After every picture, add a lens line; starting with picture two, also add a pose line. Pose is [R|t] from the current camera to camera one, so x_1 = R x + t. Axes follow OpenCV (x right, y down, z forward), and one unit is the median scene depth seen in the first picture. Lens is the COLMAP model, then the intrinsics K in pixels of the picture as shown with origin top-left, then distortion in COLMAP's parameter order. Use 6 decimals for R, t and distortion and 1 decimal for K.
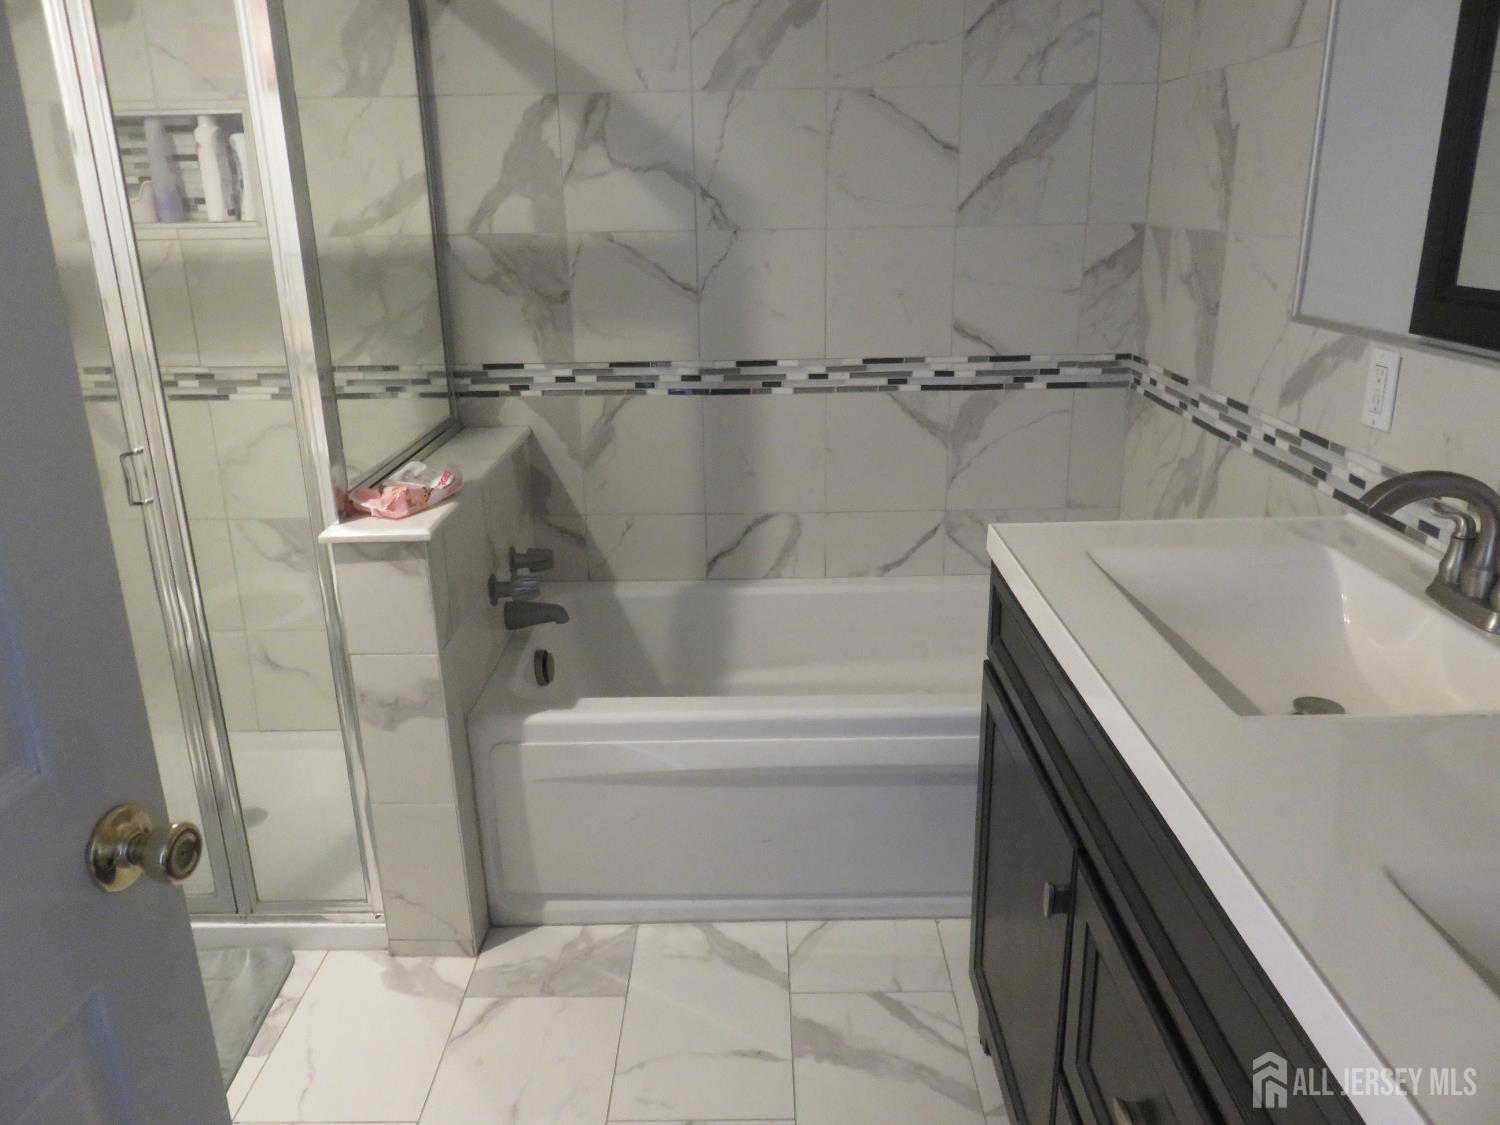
lens RADIAL K [[1122.2, 0, 749.4], [0, 1122.2, 560.4], [0, 0, 1]] dist [-0.003705, -0.006630]
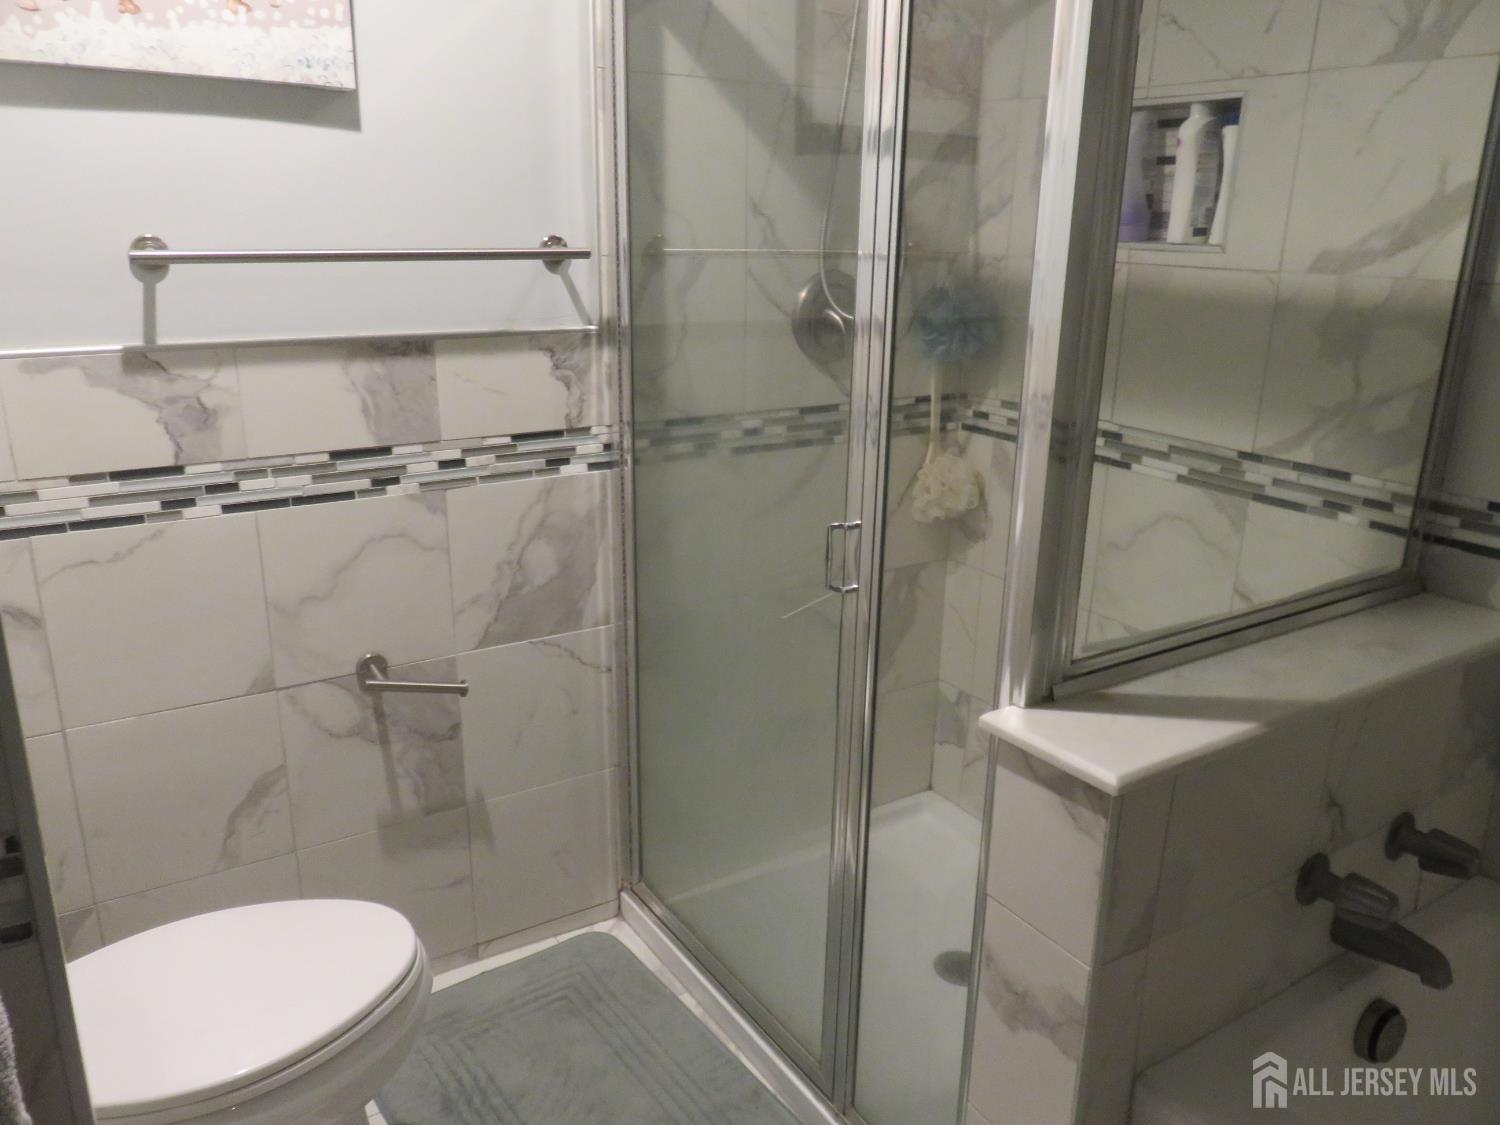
lens RADIAL K [[1122.2, 0, 749.9], [0, 1122.2, 563.3], [0, 0, 1]] dist [-0.003705, -0.006630]
pose [[0.545552, 0.271413, -0.792911, 0.029490], [-0.285560, 0.949693, 0.128604, -0.110465], [0.787927, 0.156263, 0.595611, 0.349986]]
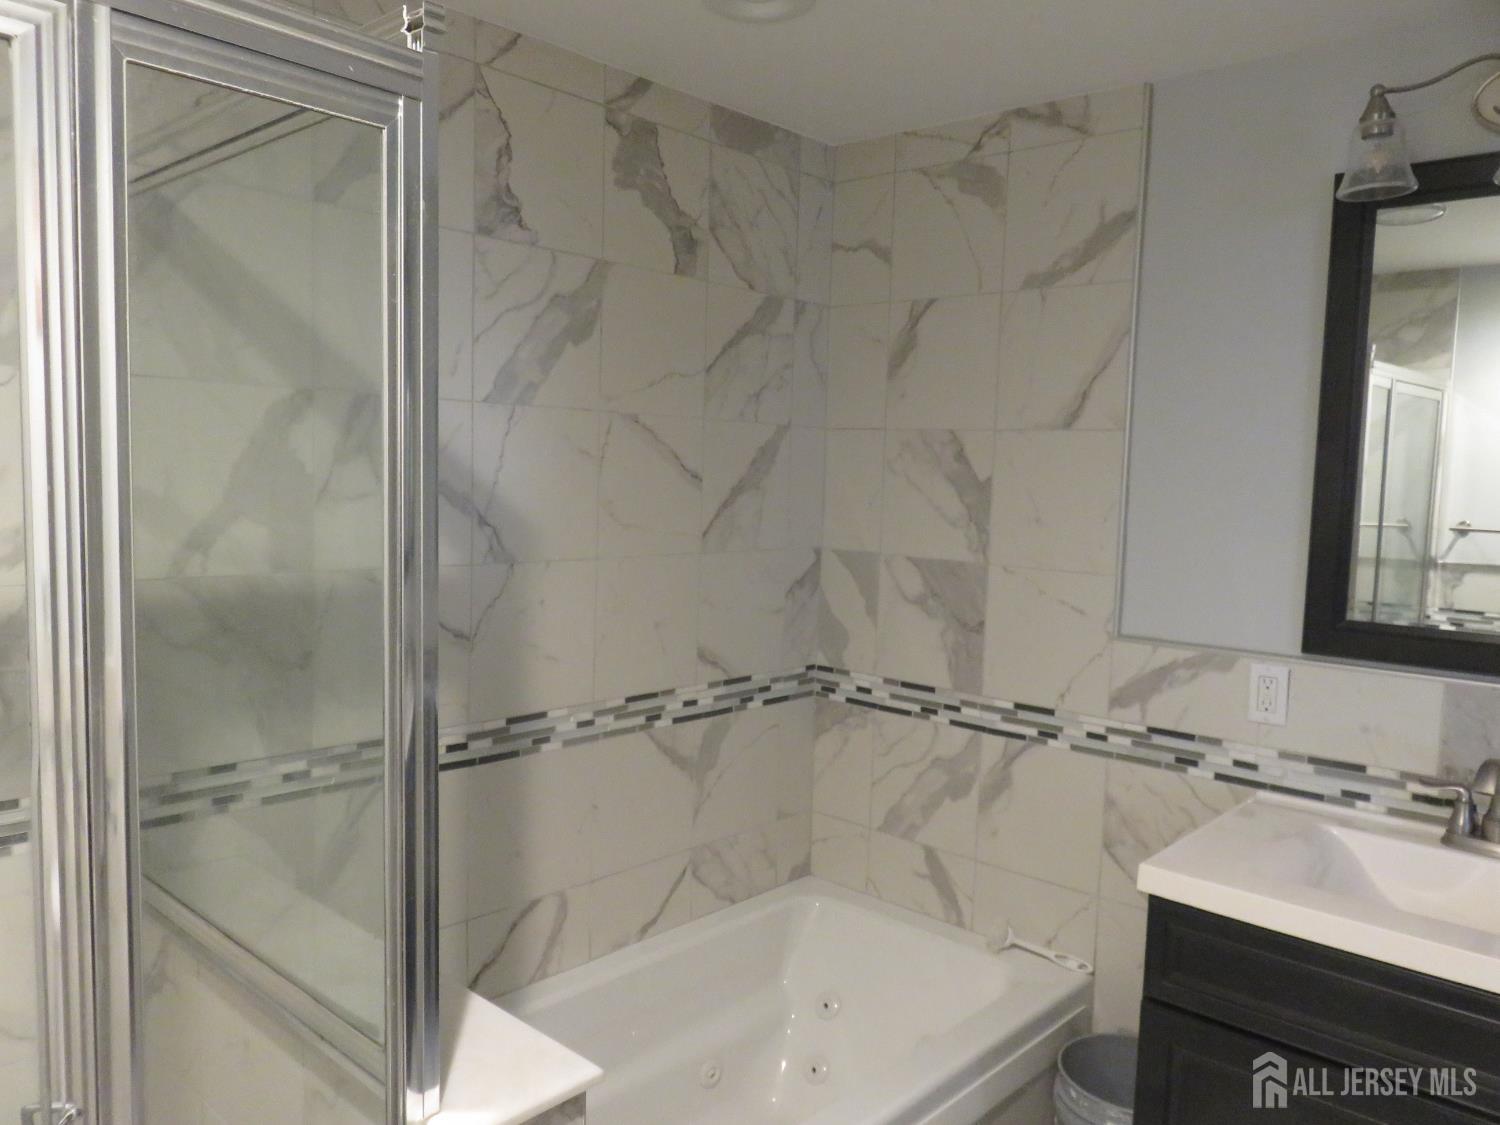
lens RADIAL K [[1122.2, 0, 750.6], [0, 1122.2, 564.4], [0, 0, 1]] dist [-0.003705, -0.006630]
pose [[0.670658, -0.025909, 0.741314, -0.496680], [0.191113, 0.971685, -0.138938, -0.142096], [-0.716724, 0.234855, 0.656620, 0.325087]]
